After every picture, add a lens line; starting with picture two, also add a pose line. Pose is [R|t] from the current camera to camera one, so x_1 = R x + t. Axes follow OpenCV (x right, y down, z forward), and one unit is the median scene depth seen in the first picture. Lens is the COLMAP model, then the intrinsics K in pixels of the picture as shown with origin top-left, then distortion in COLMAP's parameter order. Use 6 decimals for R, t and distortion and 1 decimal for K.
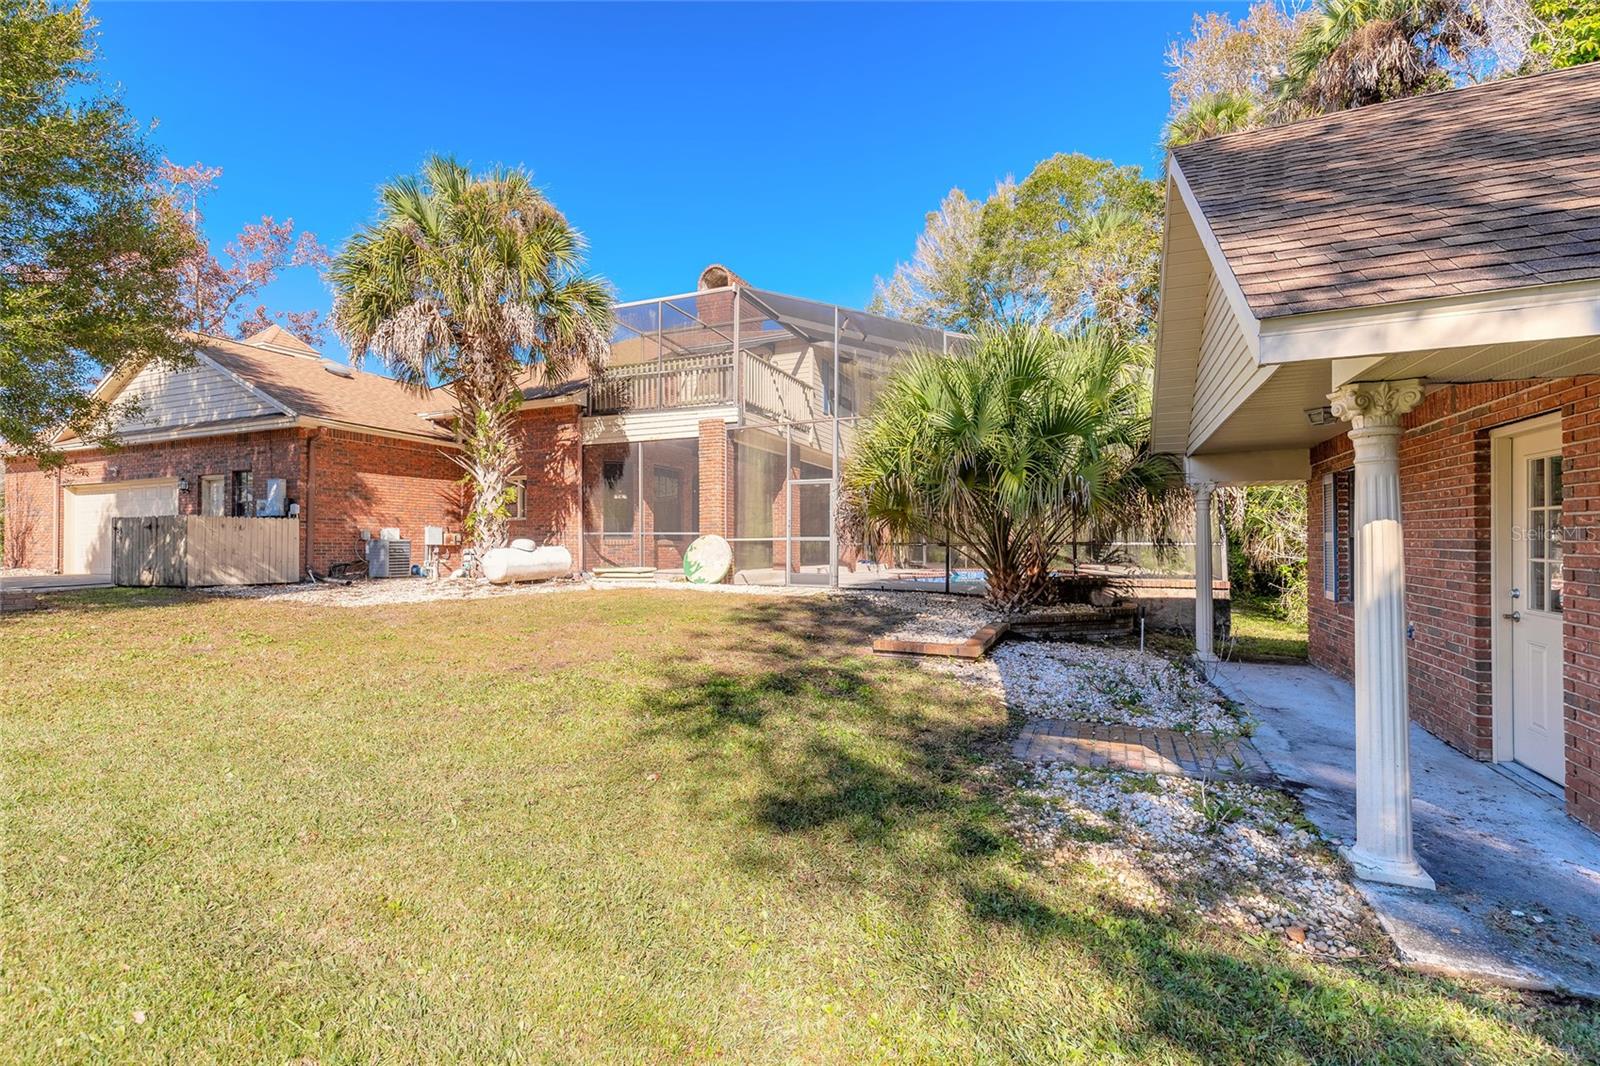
lens RADIAL K [[723.3, 0, 797.8], [0, 723.3, 536.1], [0, 0, 1]] dist [0.002723, -0.000113]
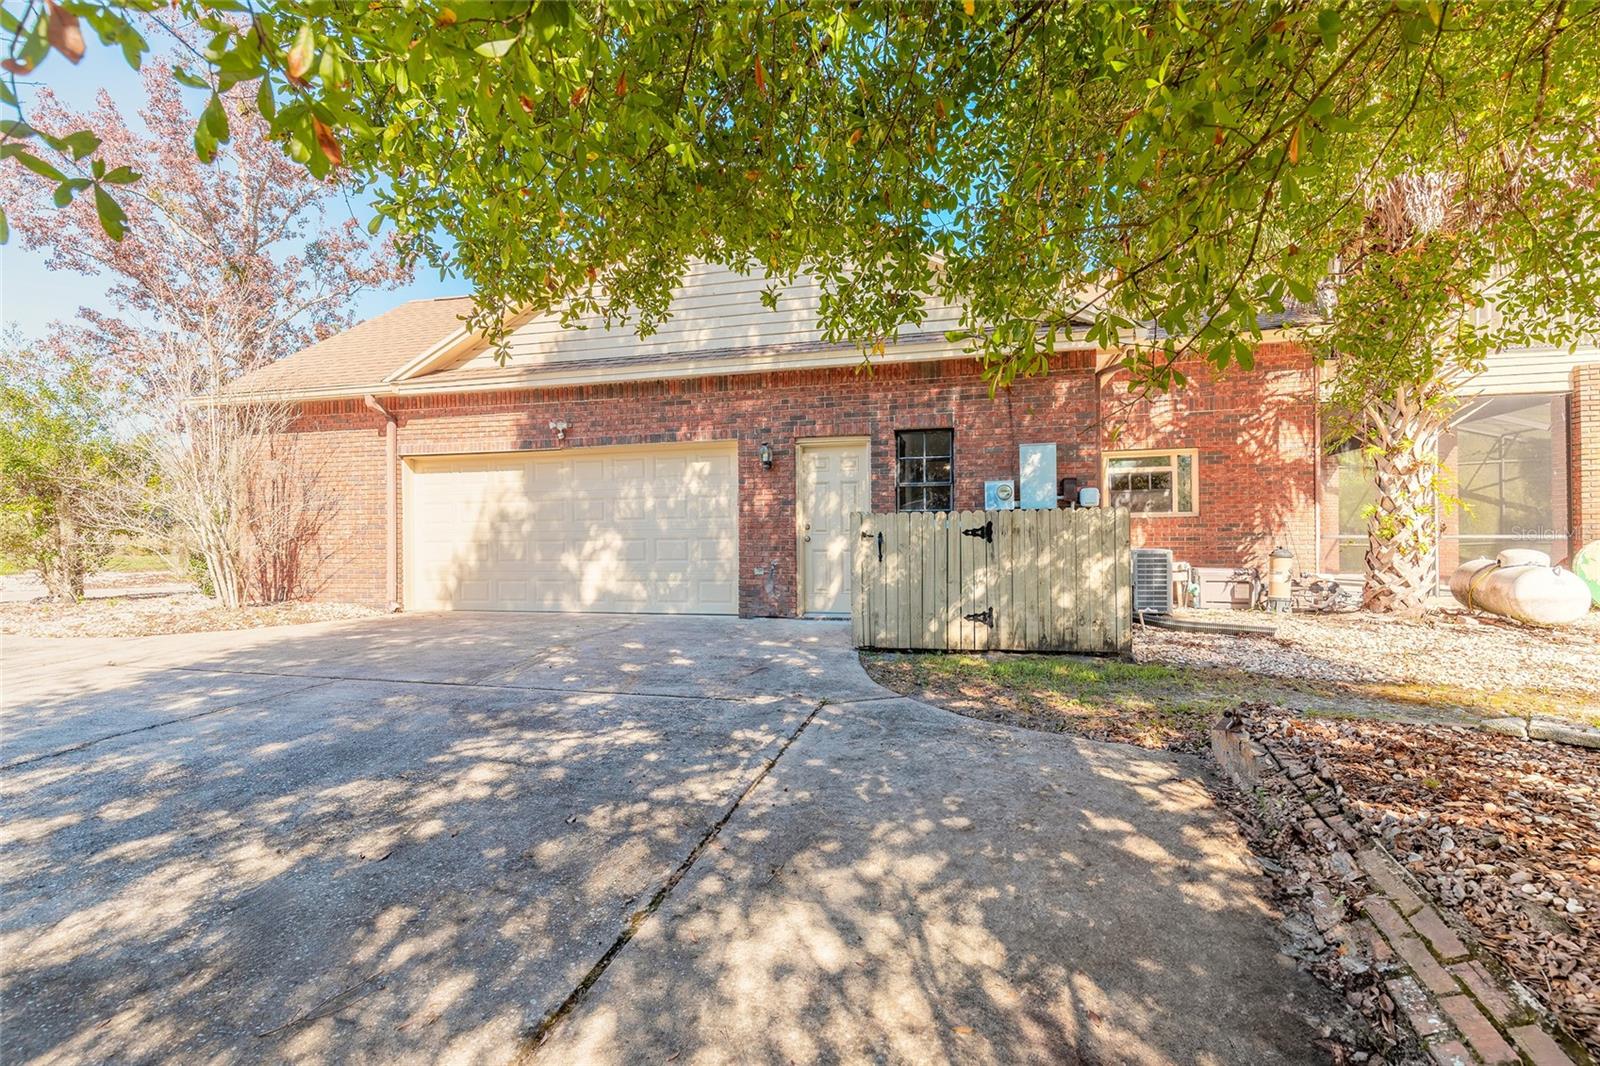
lens RADIAL K [[723.3, 0, 799.2], [0, 723.3, 531.7], [0, 0, 1]] dist [0.002723, -0.000113]
pose [[0.988006, -0.003491, 0.154377, -0.854445], [0.003780, 0.999992, -0.001579, -0.009106], [-0.154370, 0.002144, 0.988011, 0.418446]]
